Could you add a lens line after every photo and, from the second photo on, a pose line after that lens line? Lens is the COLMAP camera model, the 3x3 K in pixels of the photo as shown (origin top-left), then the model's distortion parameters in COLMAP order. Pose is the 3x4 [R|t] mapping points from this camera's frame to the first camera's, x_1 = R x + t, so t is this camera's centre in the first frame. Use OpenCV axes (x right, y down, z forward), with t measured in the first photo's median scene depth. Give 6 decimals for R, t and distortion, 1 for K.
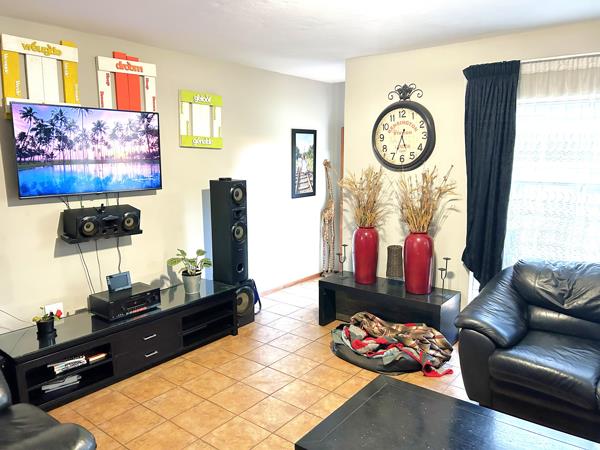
lens RADIAL K [[452.1, 0, 303.6], [0, 452.1, 227.7], [0, 0, 1]] dist [0.106850, -0.123620]
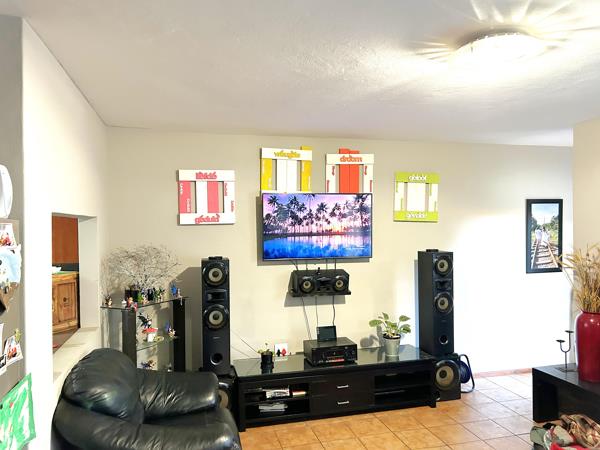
lens RADIAL K [[452.1, 0, 303.6], [0, 452.1, 227.7], [0, 0, 1]] dist [0.106850, -0.123620]
pose [[0.806301, 0.000273, -0.591505, 0.236226], [-0.088768, 0.988731, -0.120547, -0.006226], [0.584806, 0.149704, 0.797239, -0.023350]]
